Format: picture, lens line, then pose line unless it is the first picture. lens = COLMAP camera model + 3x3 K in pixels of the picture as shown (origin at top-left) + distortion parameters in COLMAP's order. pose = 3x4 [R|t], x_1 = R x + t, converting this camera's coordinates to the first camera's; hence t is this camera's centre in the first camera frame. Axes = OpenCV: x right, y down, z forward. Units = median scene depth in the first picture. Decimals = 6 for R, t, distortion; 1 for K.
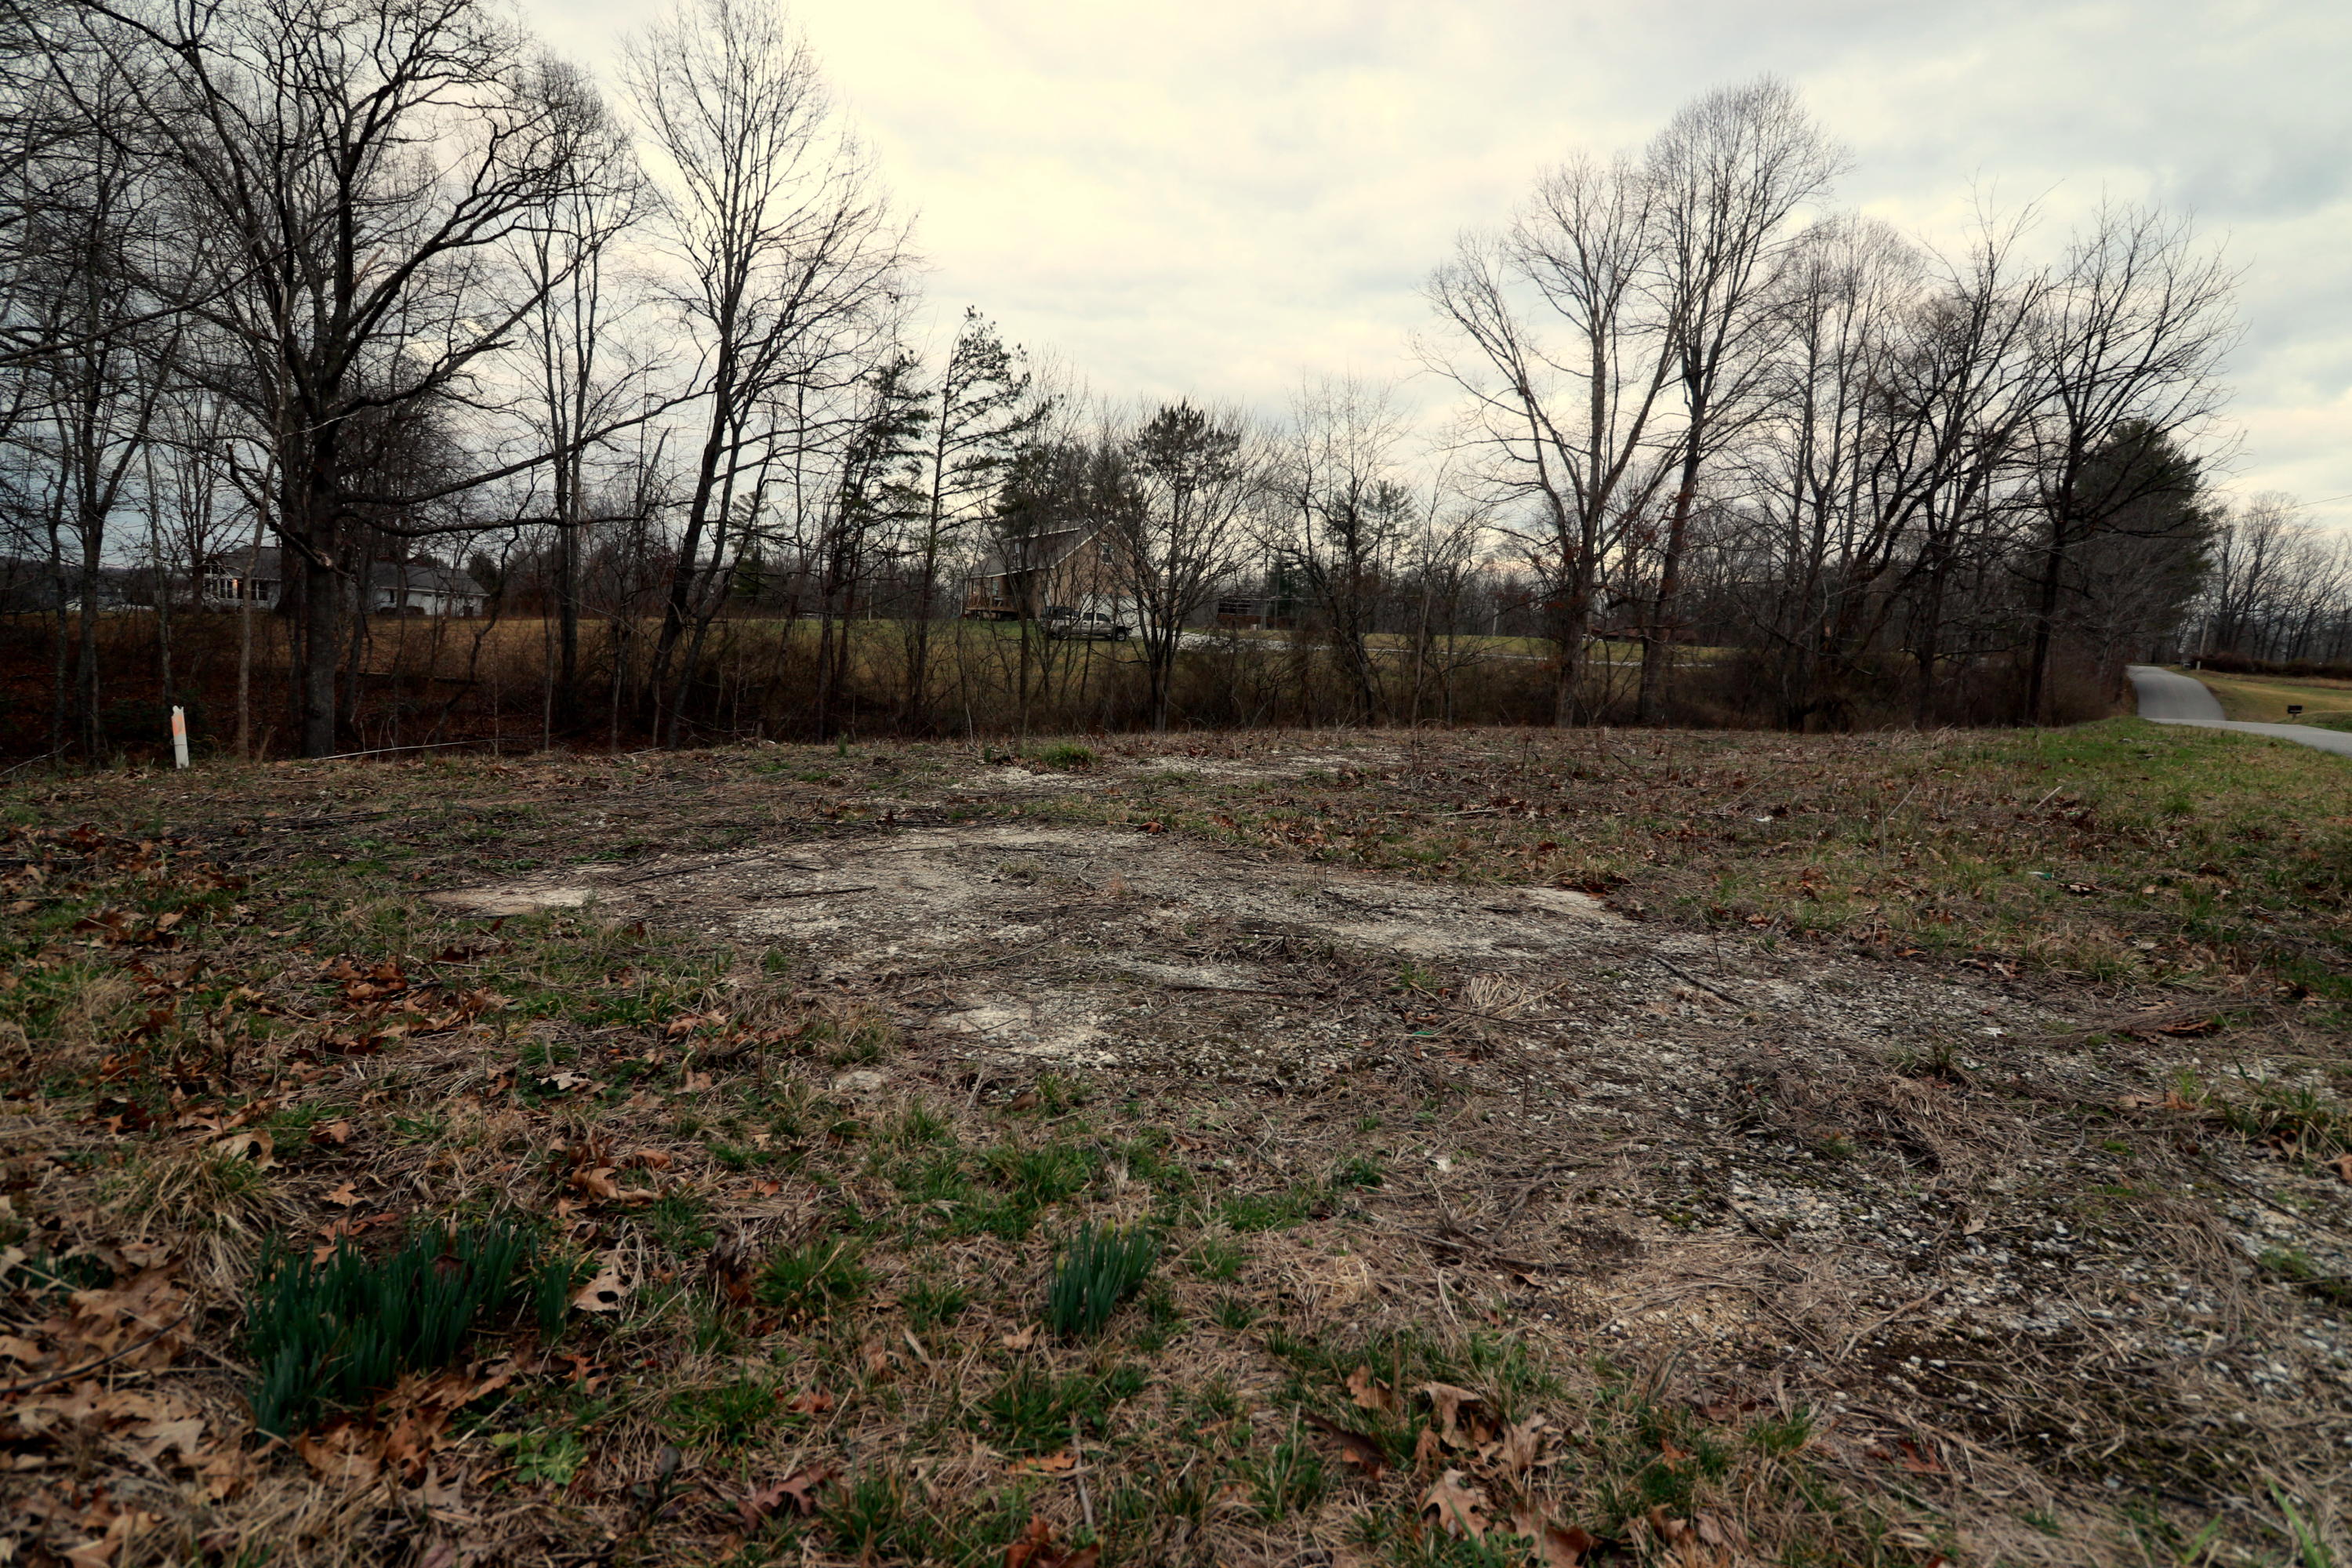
lens RADIAL K [[1180.4, 0, 1174.1], [0, 1180.4, 773.5], [0, 0, 1]] dist [0.002323, -0.011961]
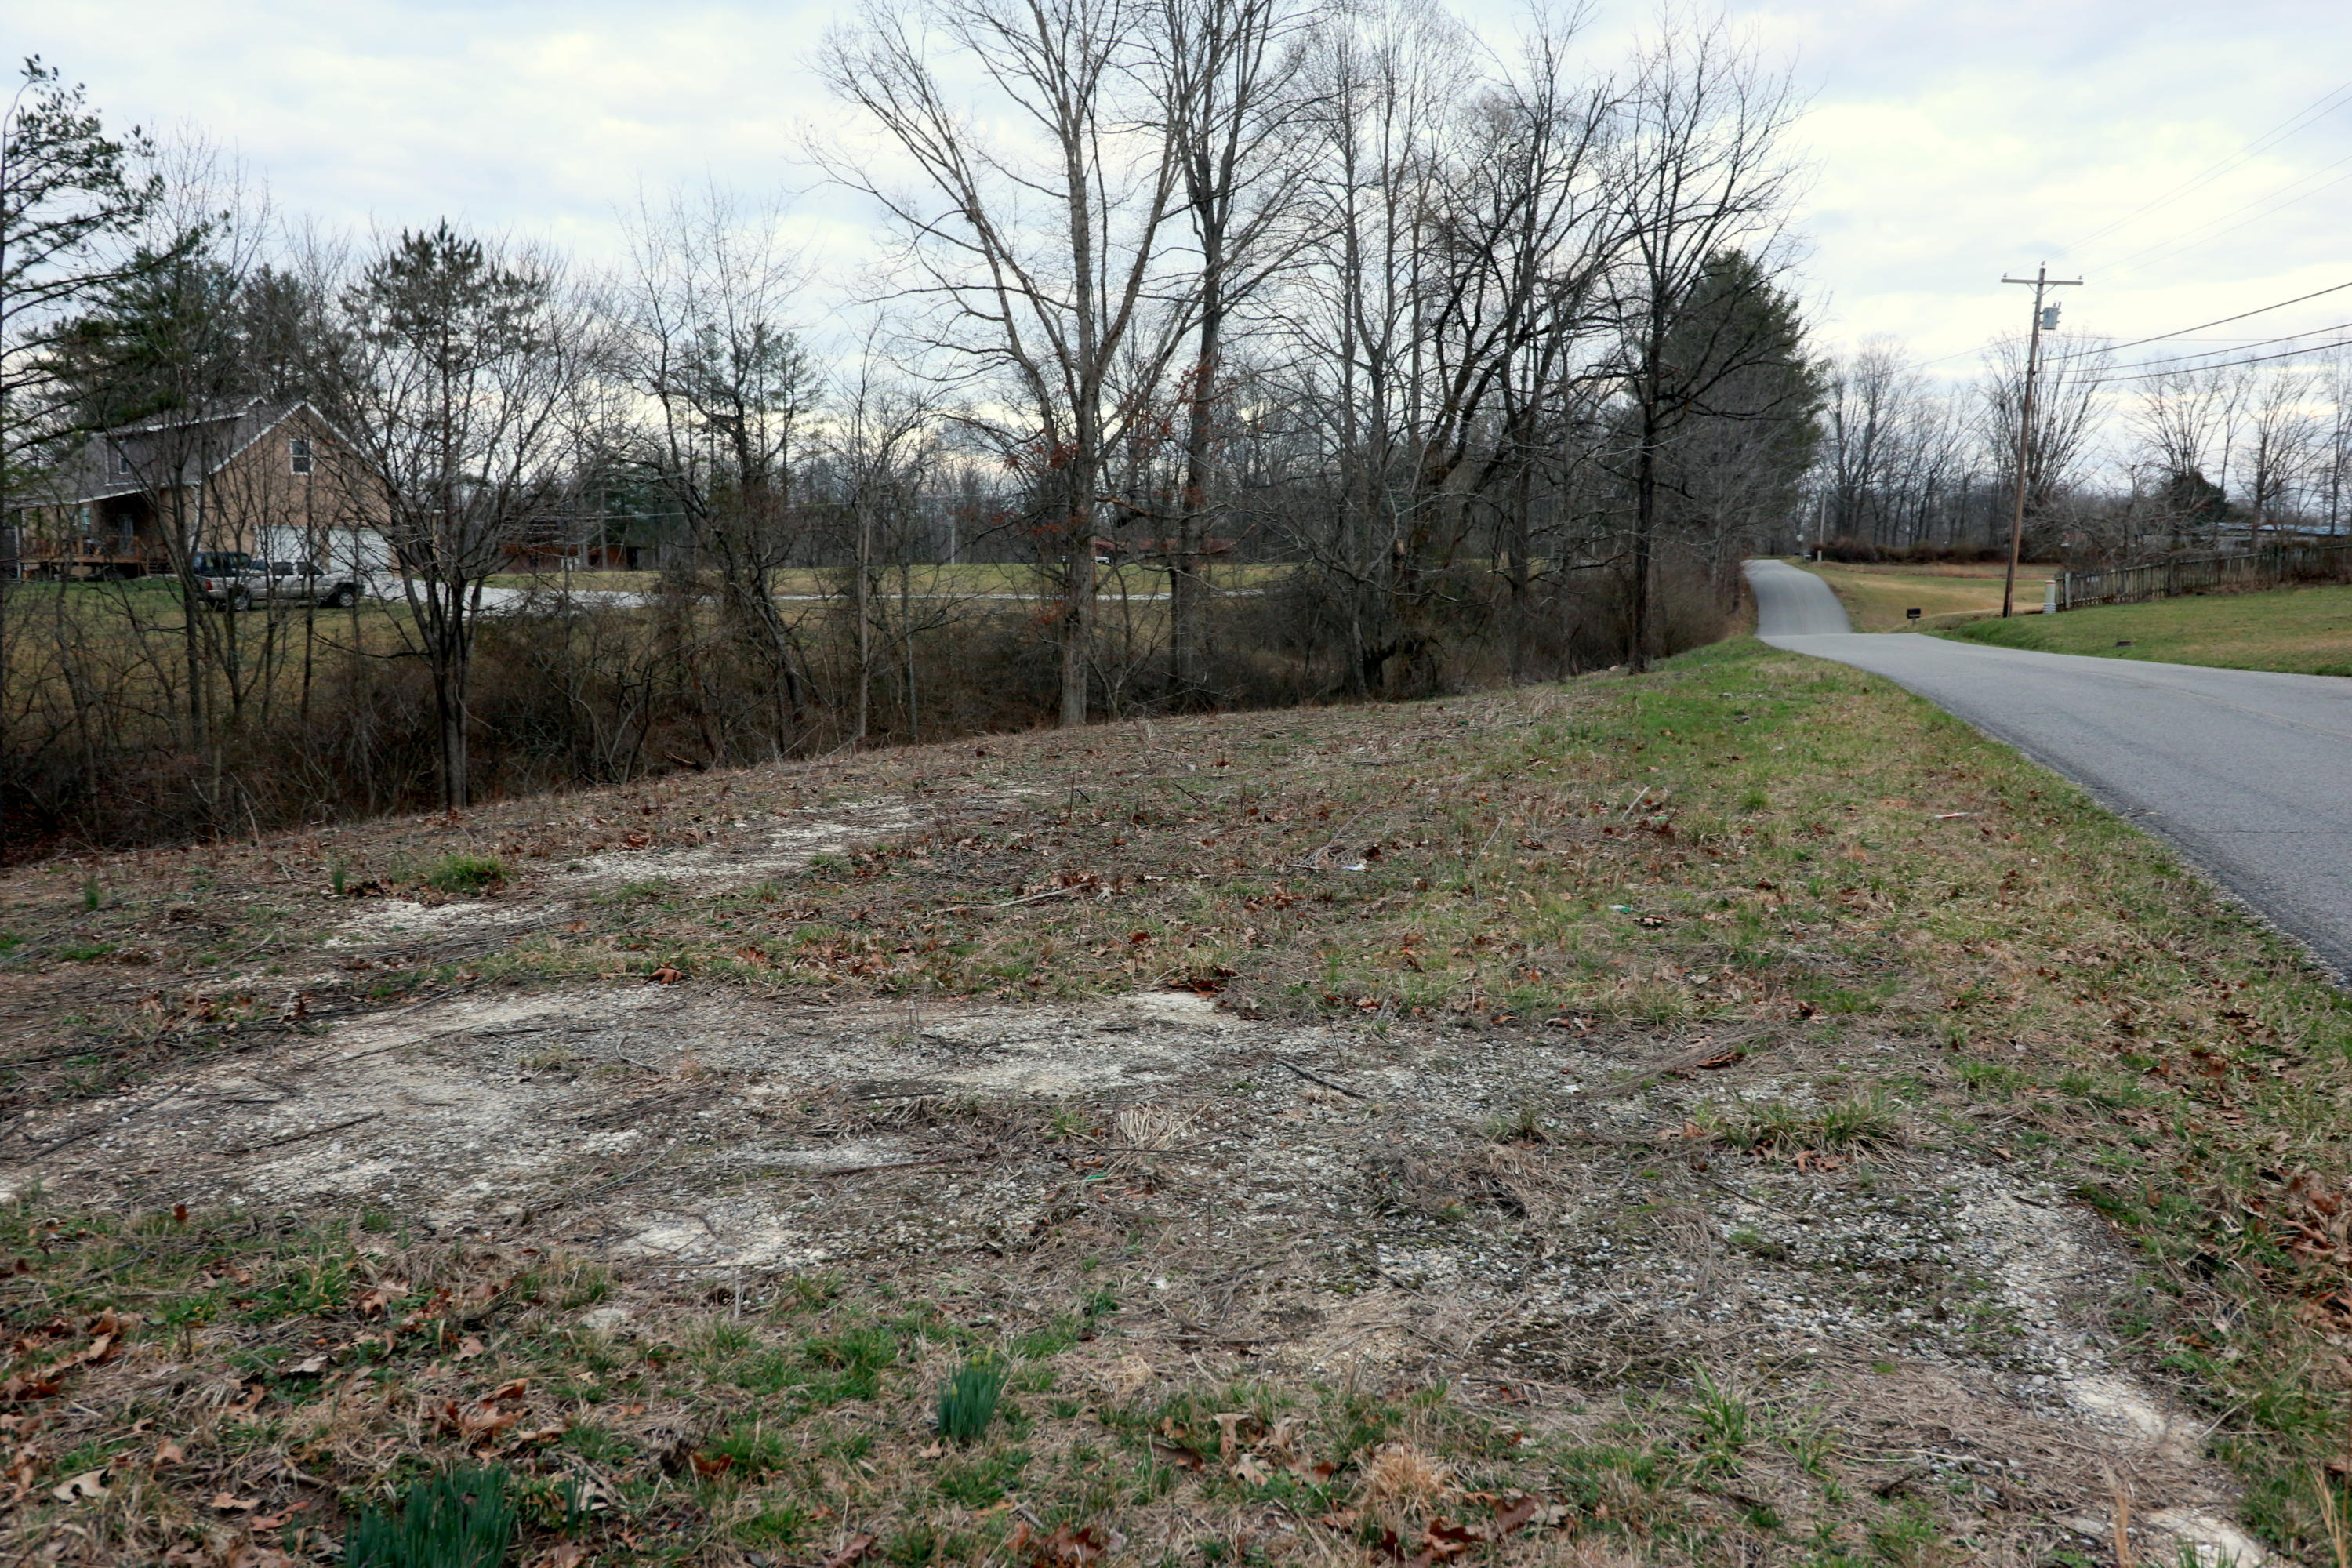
lens RADIAL K [[1861.1, 0, 1178.5], [0, 1861.1, 787.6], [0, 0, 1]] dist [0.023424, -0.020097]
pose [[0.925628, -0.092375, 0.366988, -0.026273], [0.090473, 0.995646, 0.022420, -0.013552], [-0.367461, 0.012450, 0.929956, -0.049723]]
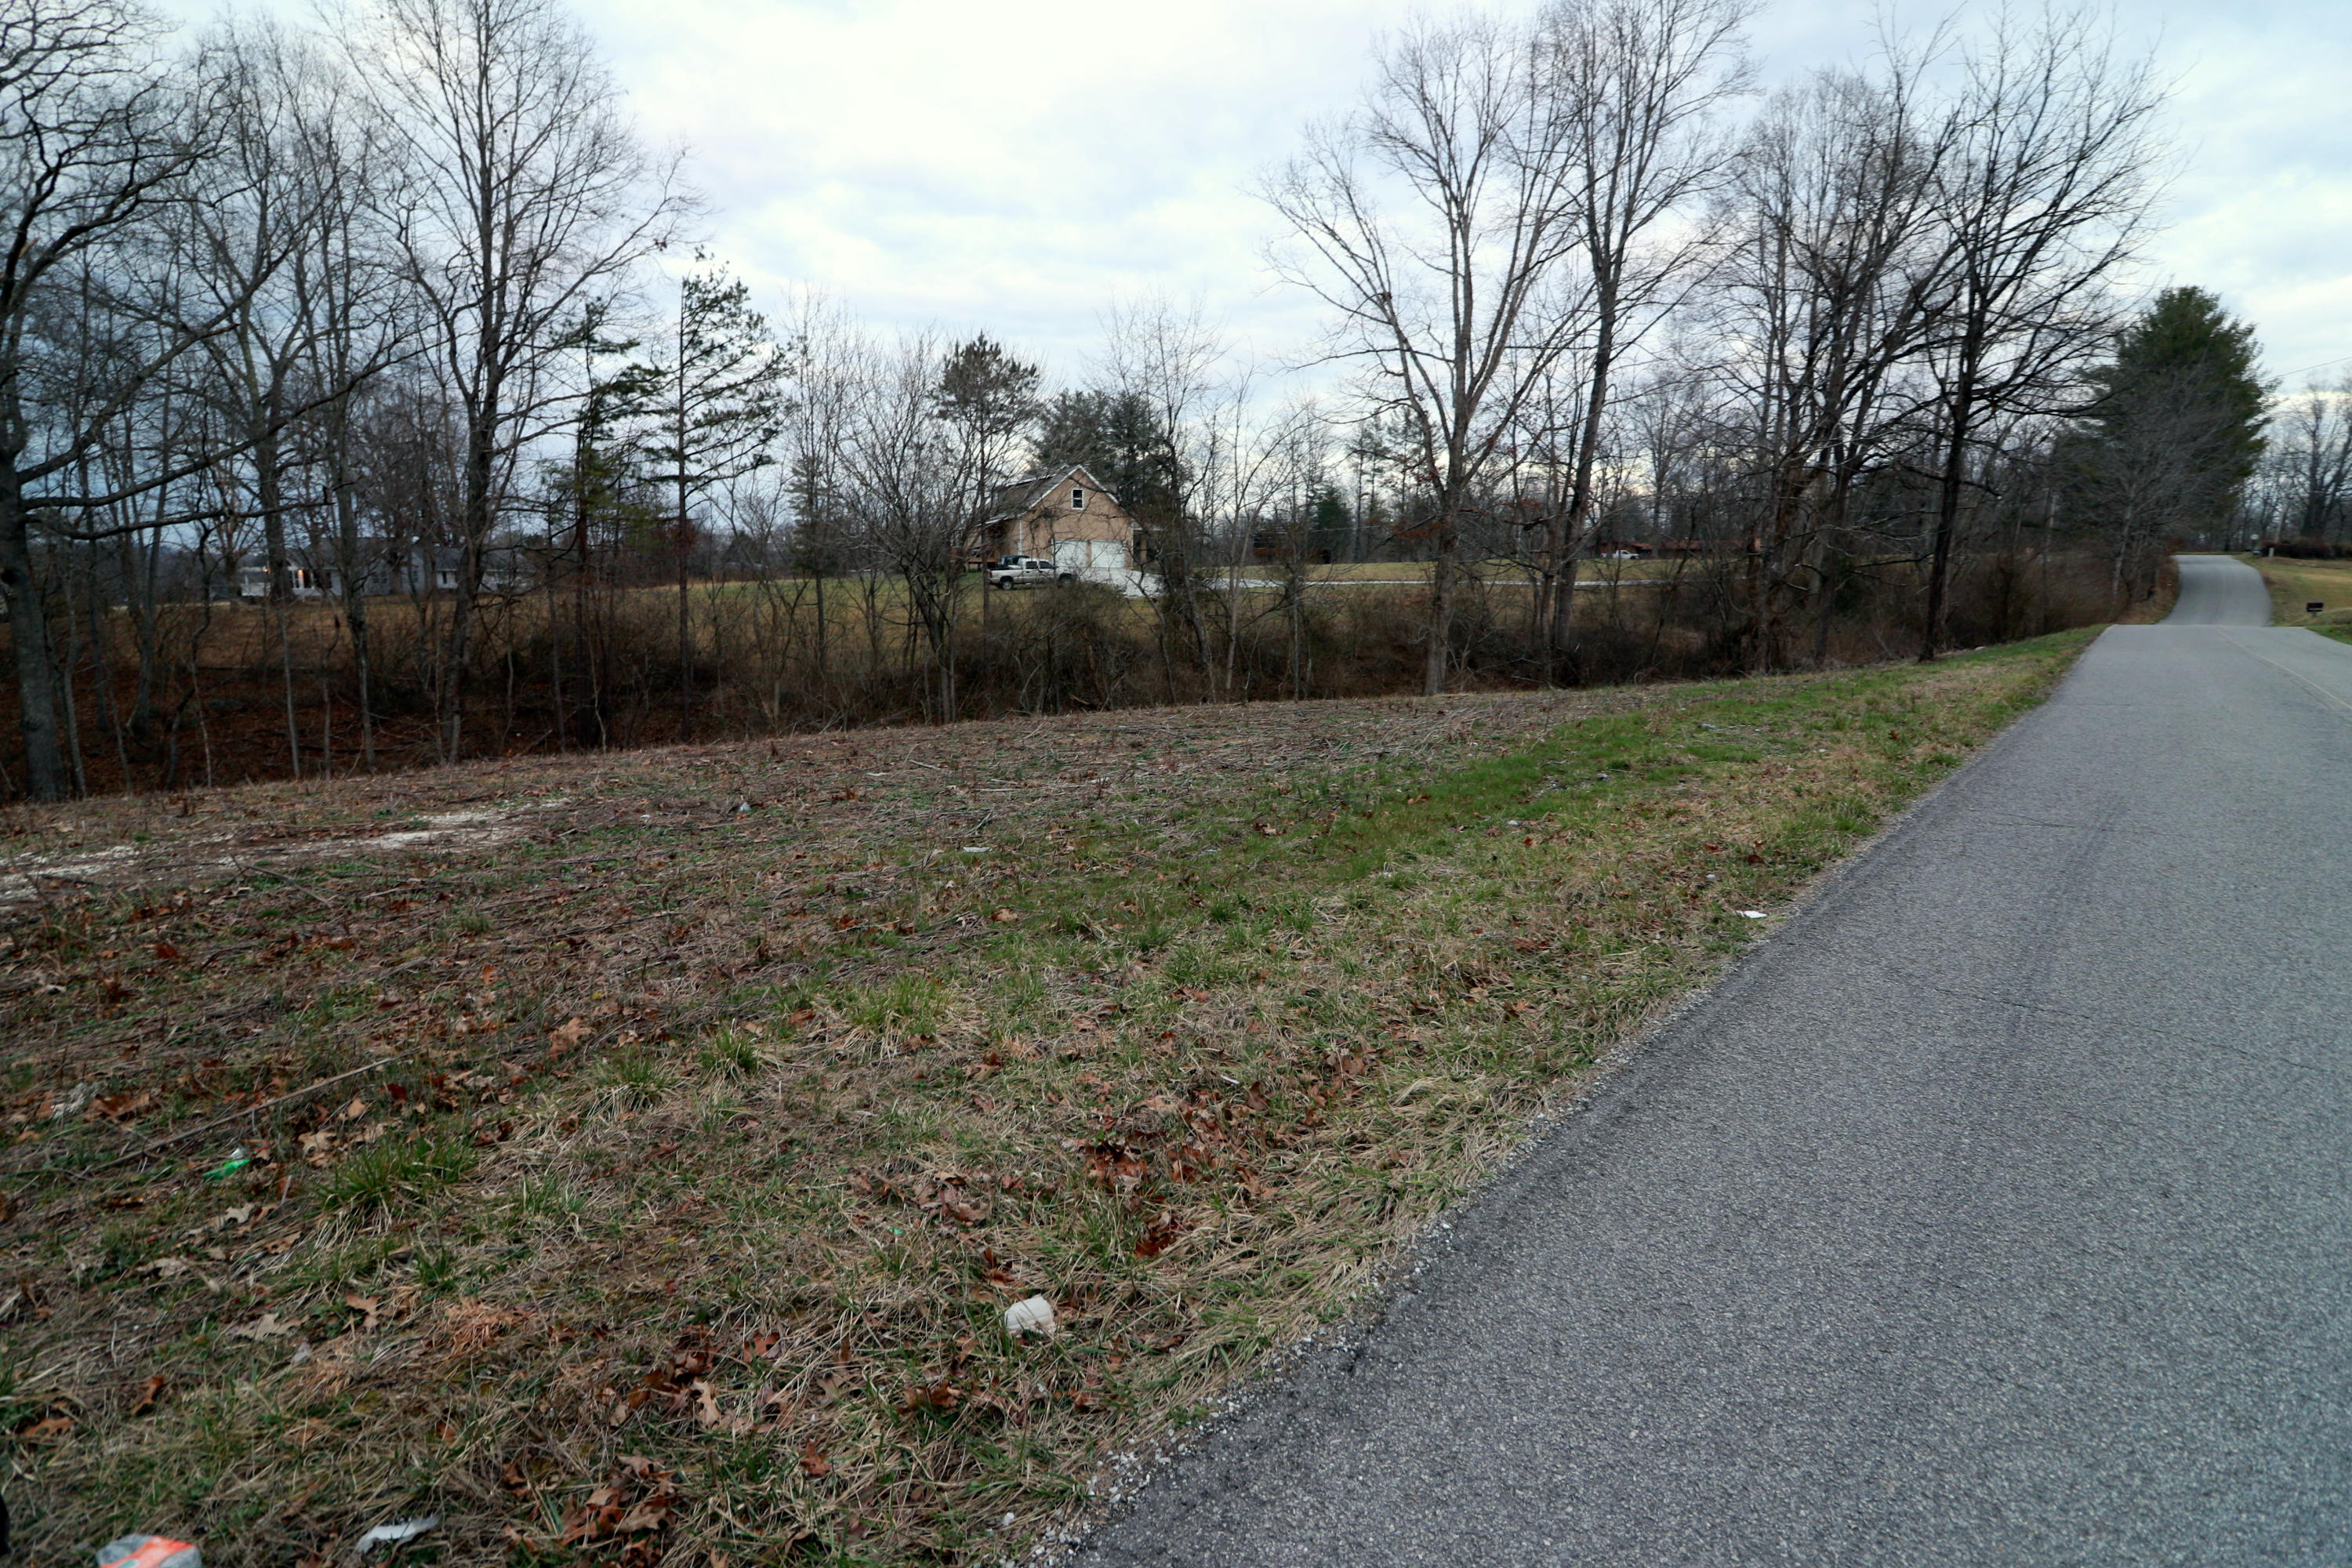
lens RADIAL K [[1089.1, 0, 1179.8], [0, 1089.1, 785.5], [0, 0, 1]] dist [-0.015322, -0.000900]
pose [[0.994677, -0.033371, -0.097488, 0.290891], [0.040968, 0.996189, 0.077000, -0.028172], [0.094546, -0.080584, 0.992254, 0.180100]]
